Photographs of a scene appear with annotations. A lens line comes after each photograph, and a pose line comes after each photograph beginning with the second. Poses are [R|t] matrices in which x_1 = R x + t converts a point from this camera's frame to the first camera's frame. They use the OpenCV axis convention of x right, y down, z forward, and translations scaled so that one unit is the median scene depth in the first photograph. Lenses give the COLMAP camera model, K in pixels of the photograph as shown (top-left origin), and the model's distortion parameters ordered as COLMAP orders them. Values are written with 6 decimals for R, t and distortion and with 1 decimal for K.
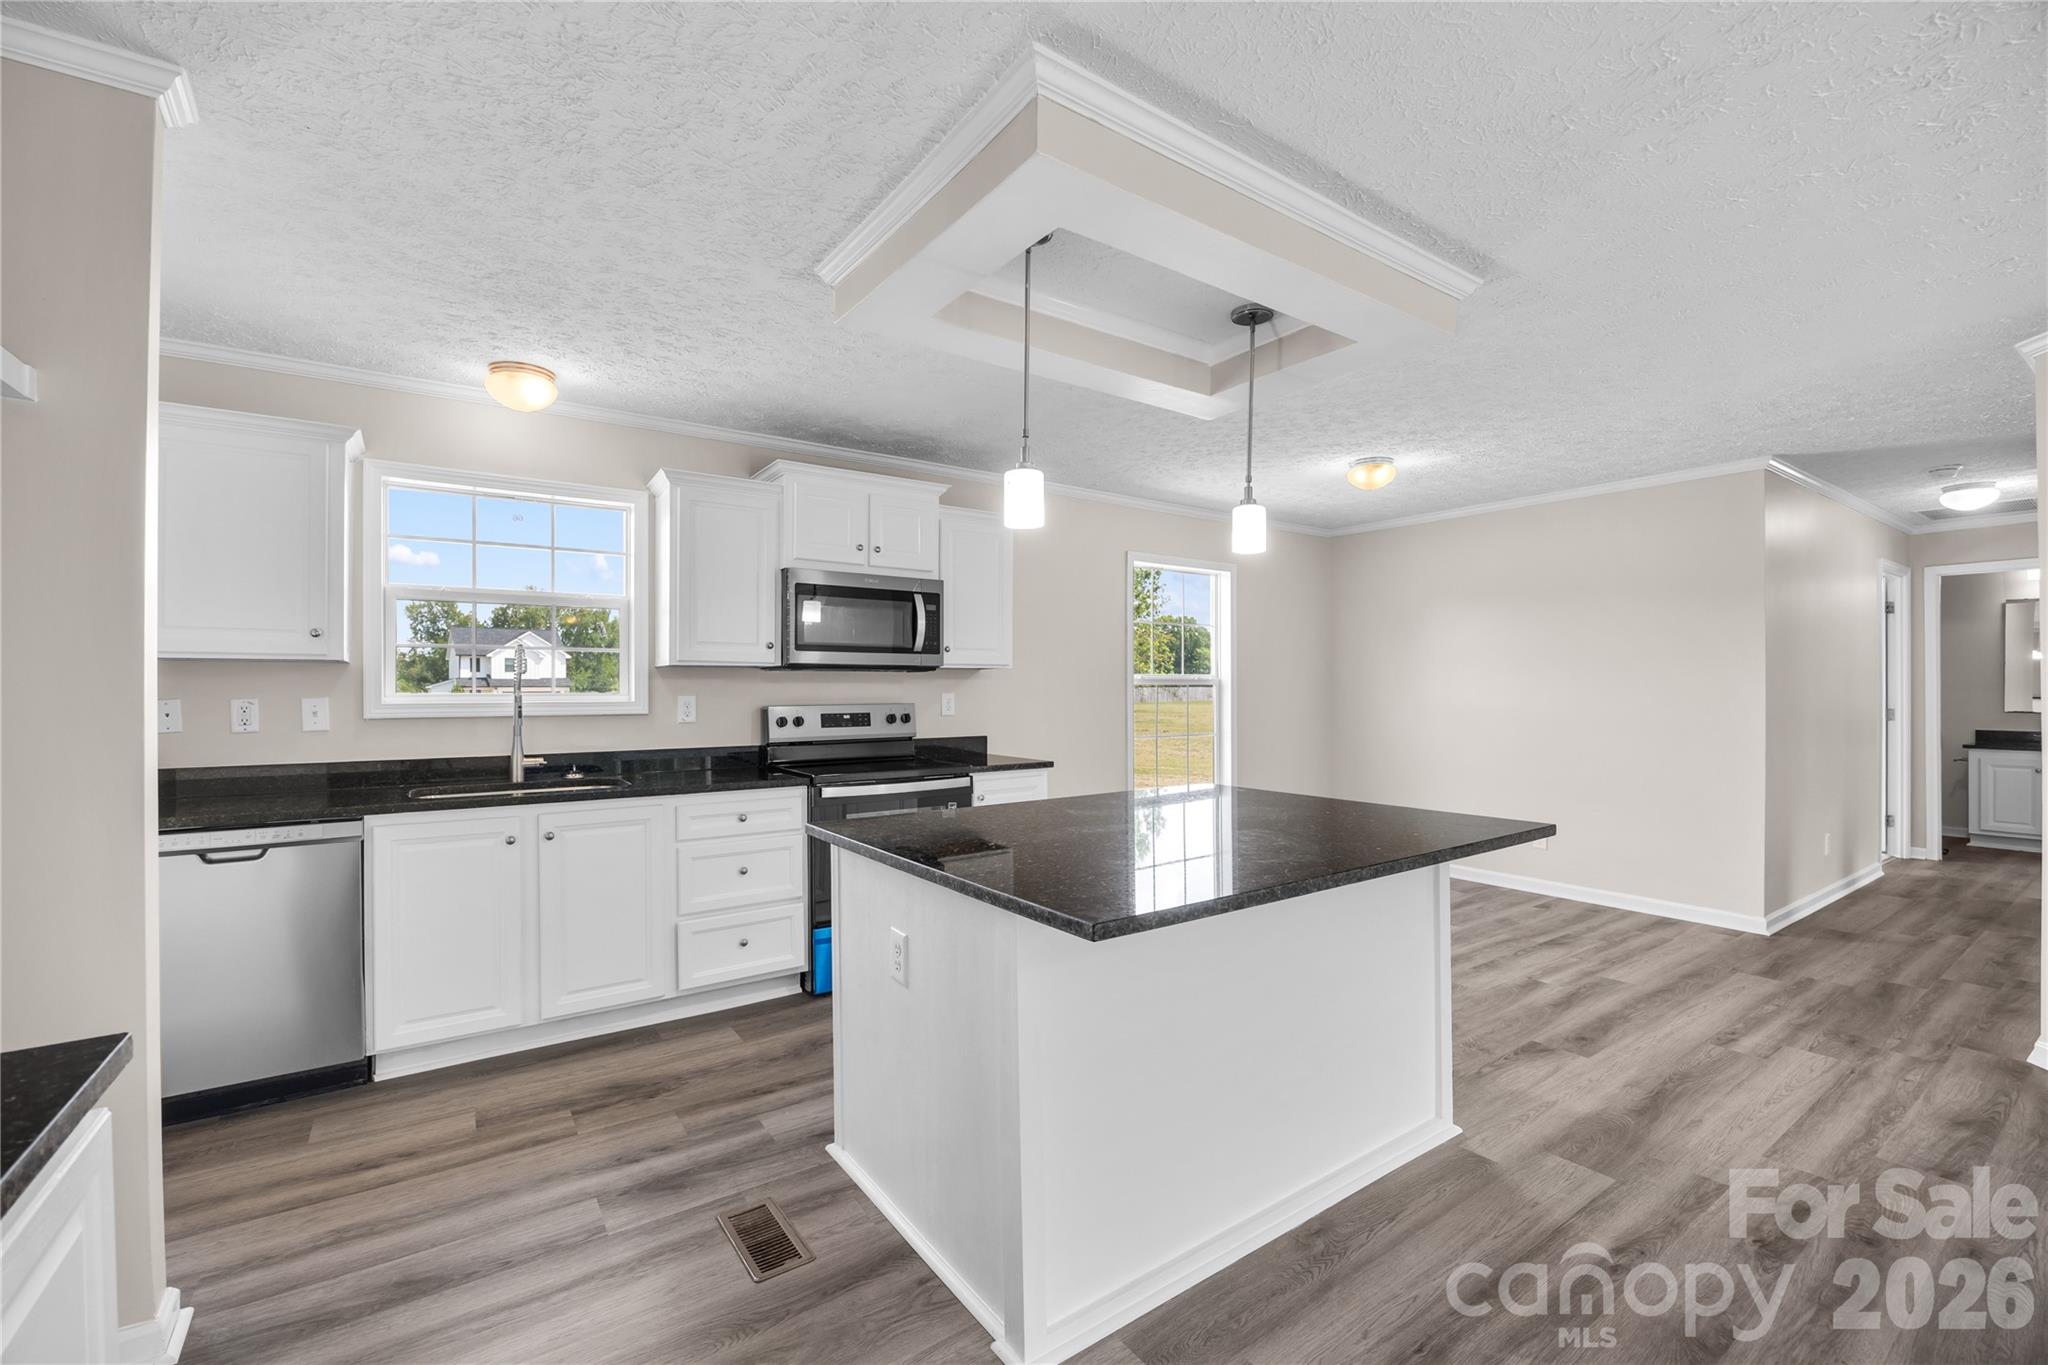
lens RADIAL K [[859.7, 0, 1023.7], [0, 859.7, 690.0], [0, 0, 1]] dist [-0.009678, 0.000696]
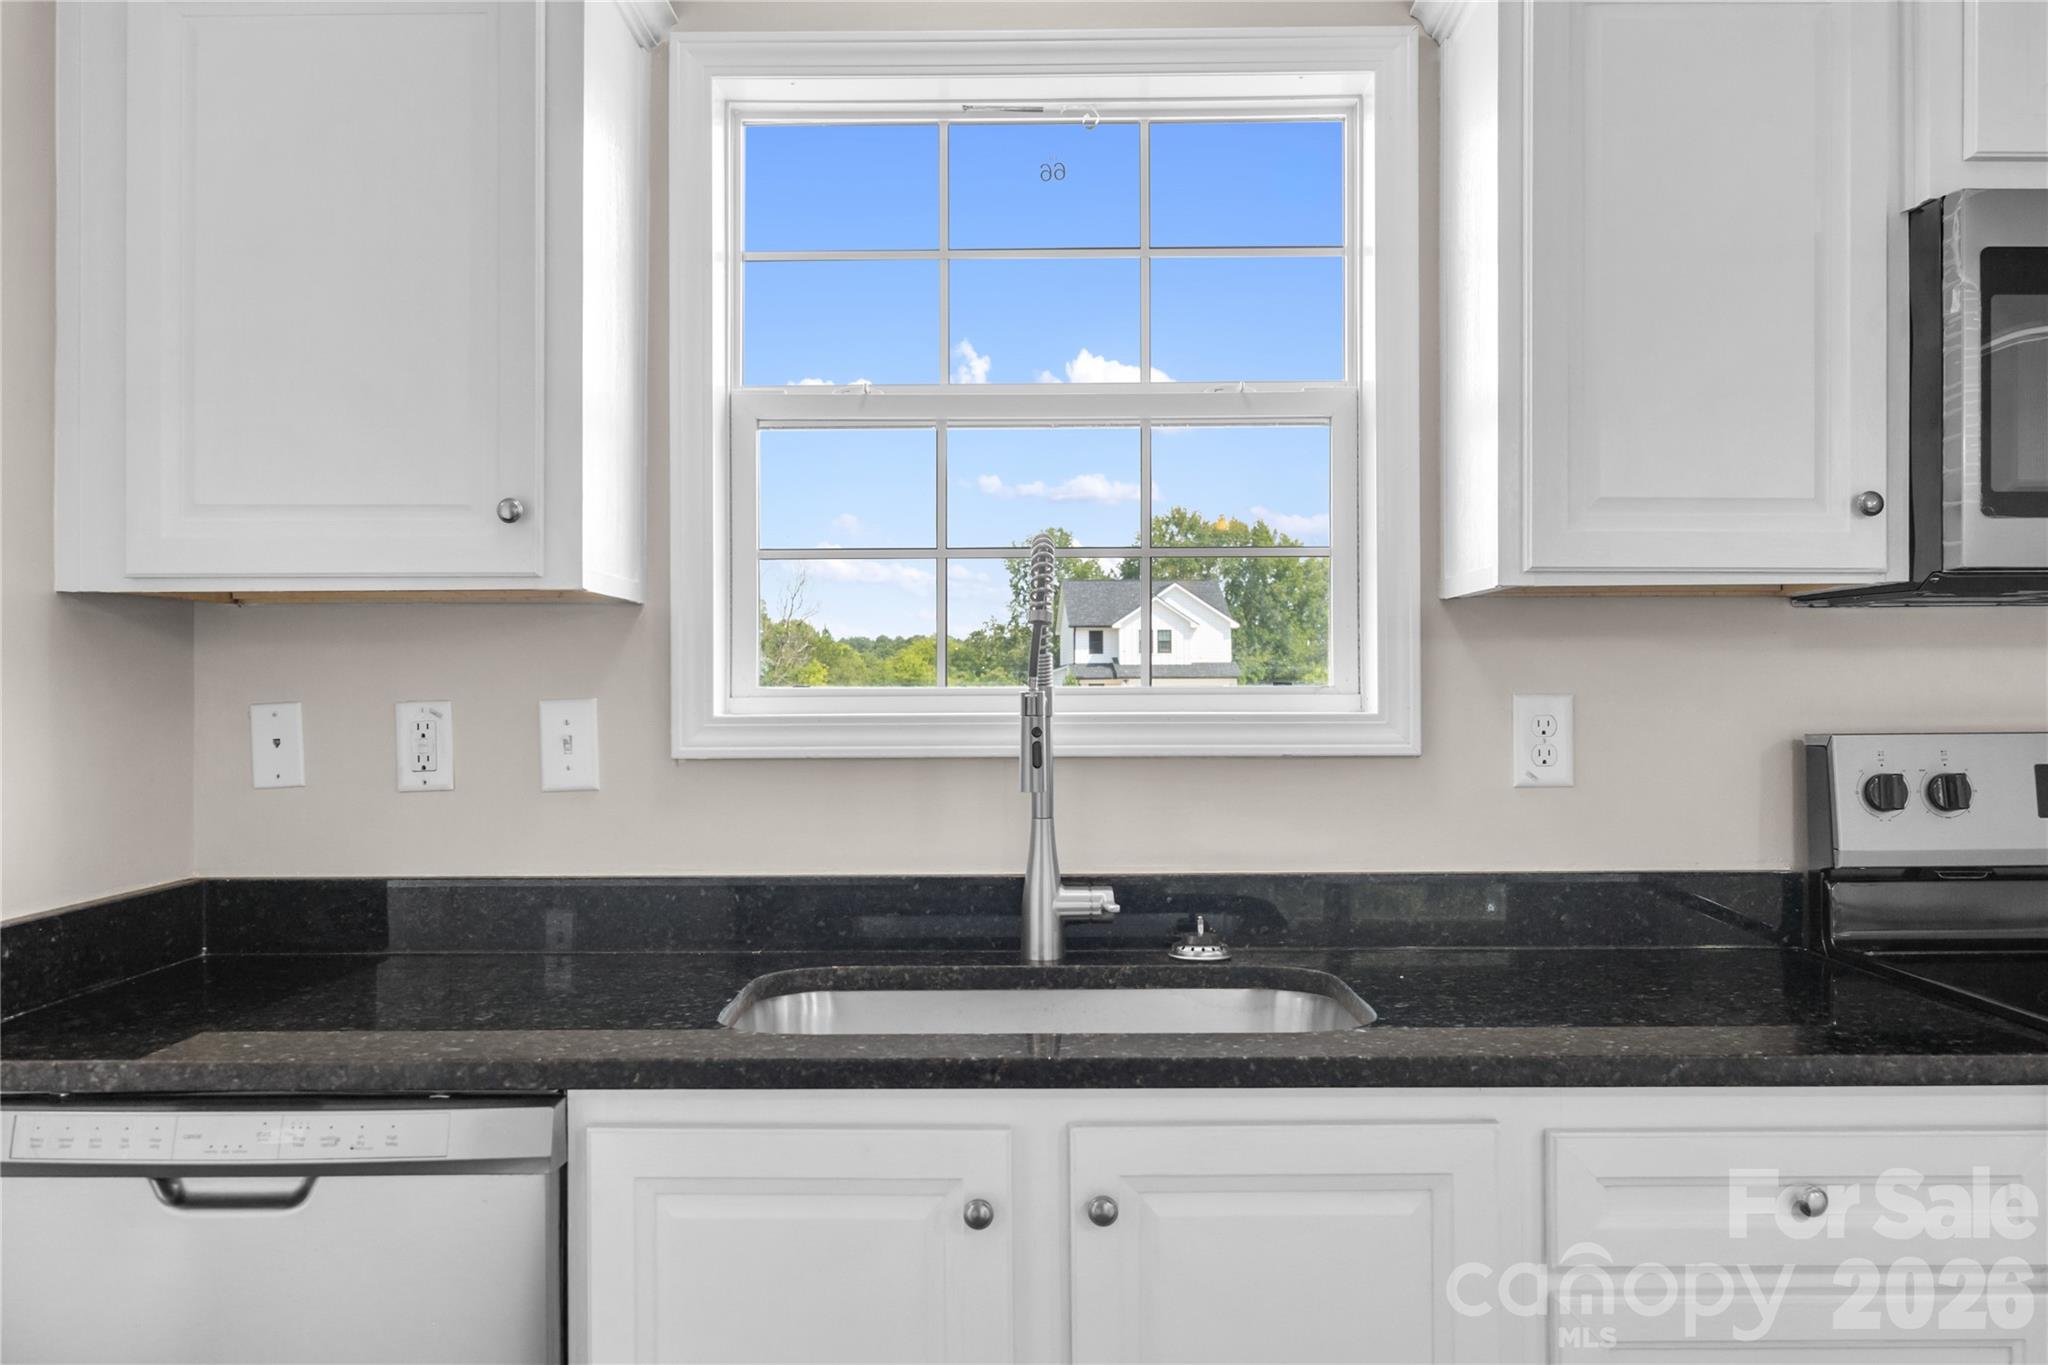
lens RADIAL K [[1646.5, 0, 1019.1], [0, 1646.5, 674.0], [0, 0, 1]] dist [0.005914, -0.004409]
pose [[0.814116, -0.005826, -0.580674, -0.215778], [0.002824, 0.999978, -0.006073, 0.002264], [0.580696, 0.003304, 0.814114, 0.445737]]
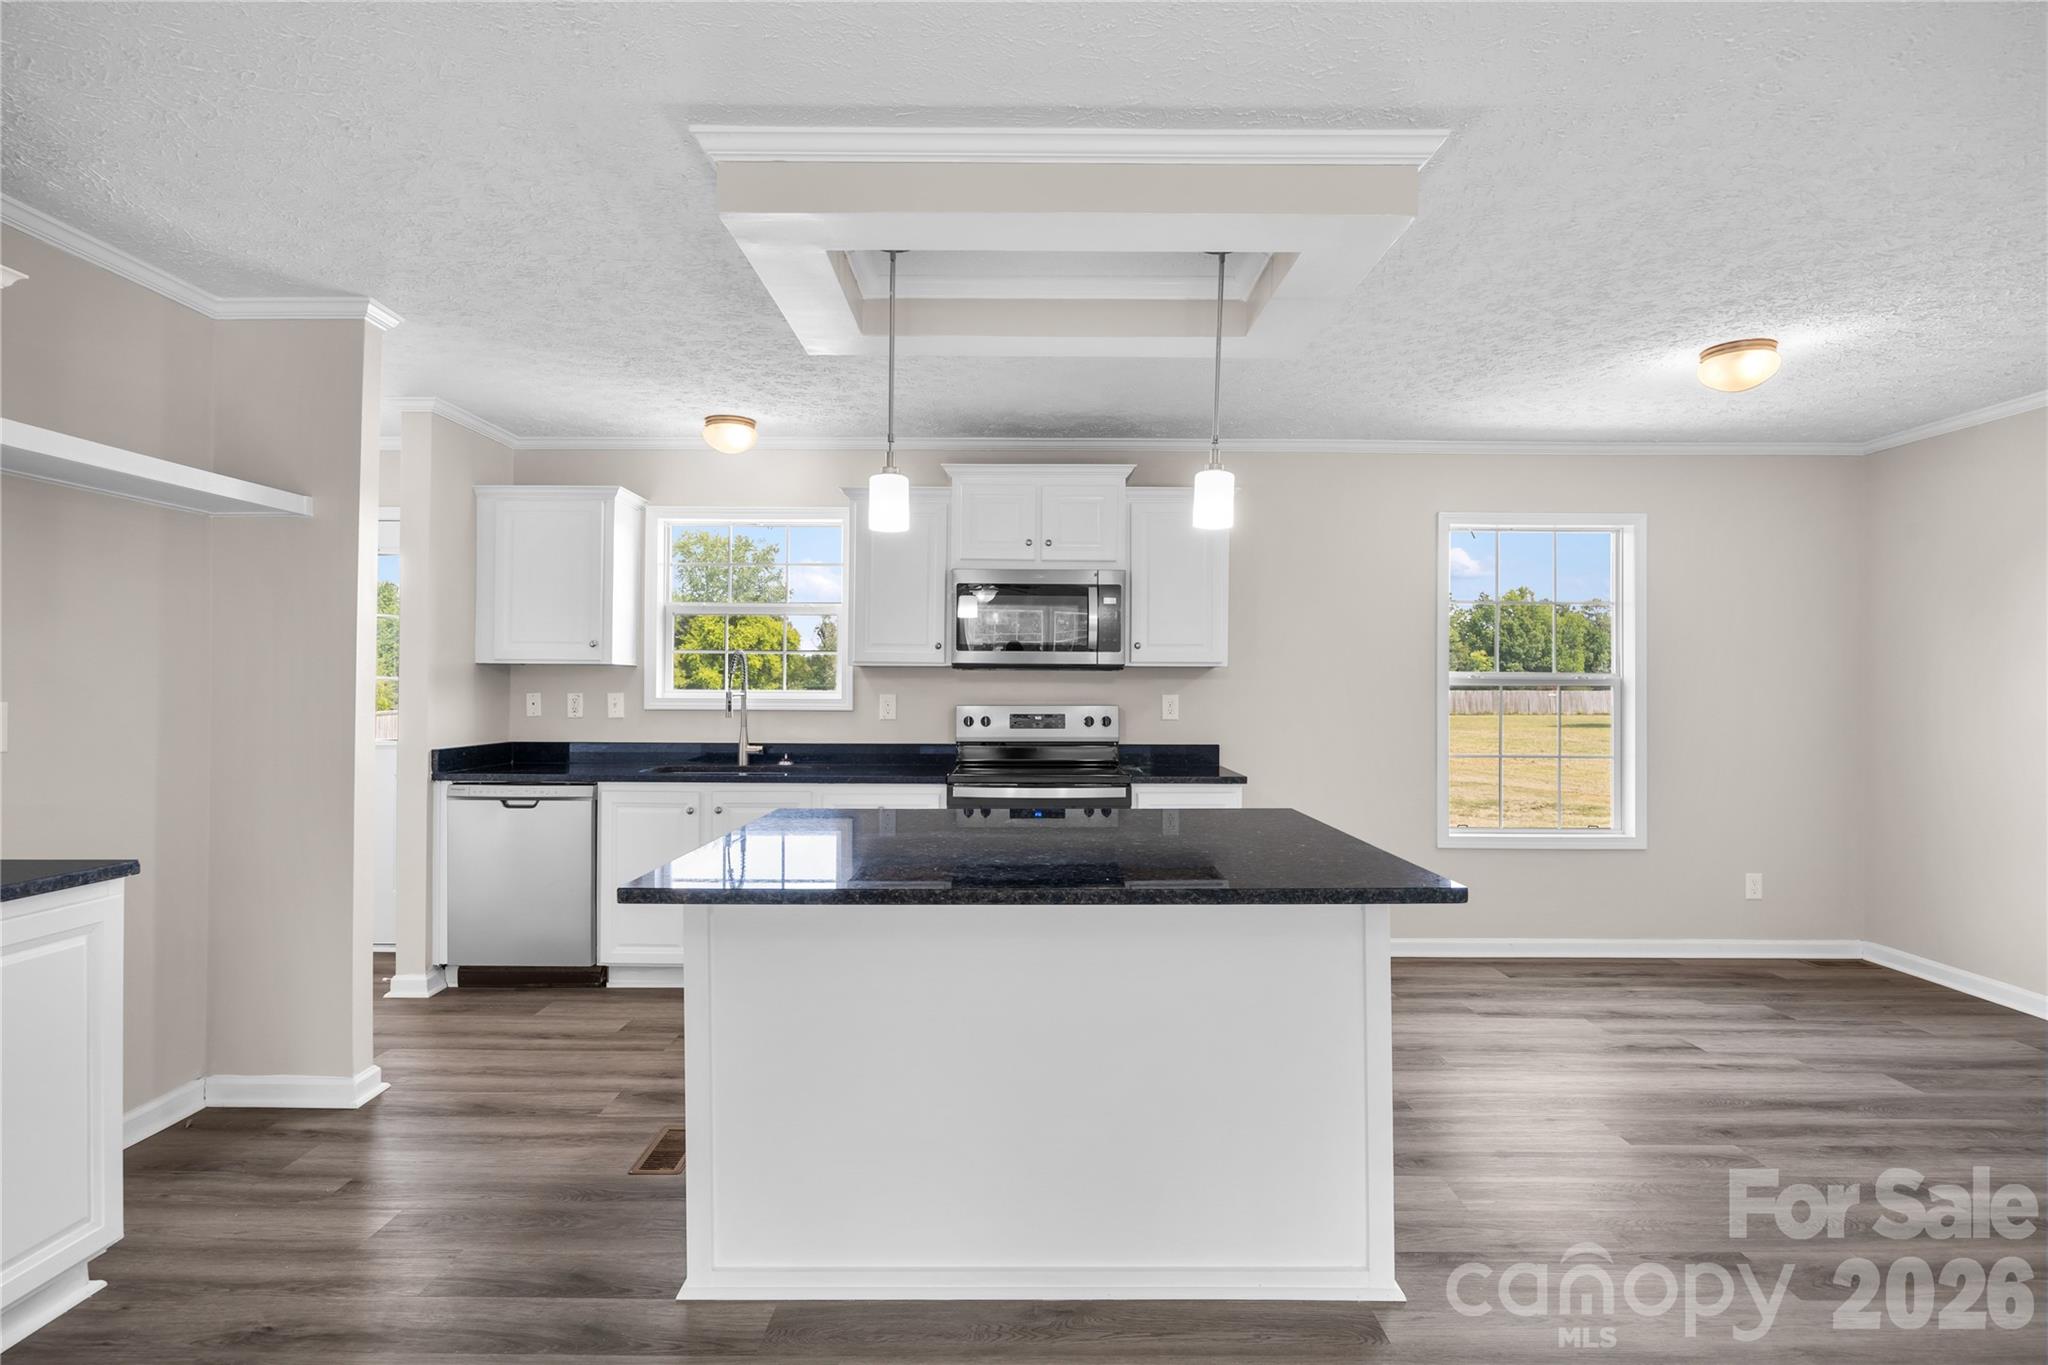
lens RADIAL K [[1022.2, 0, 1022.4], [0, 1022.2, 678.6], [0, 0, 1]] dist [-0.005358, -0.000711]
pose [[0.818750, 0.001136, -0.574150, 0.487324], [-0.008068, 0.999922, -0.009527, -0.002083], [0.574094, 0.012432, 0.818695, 0.061146]]
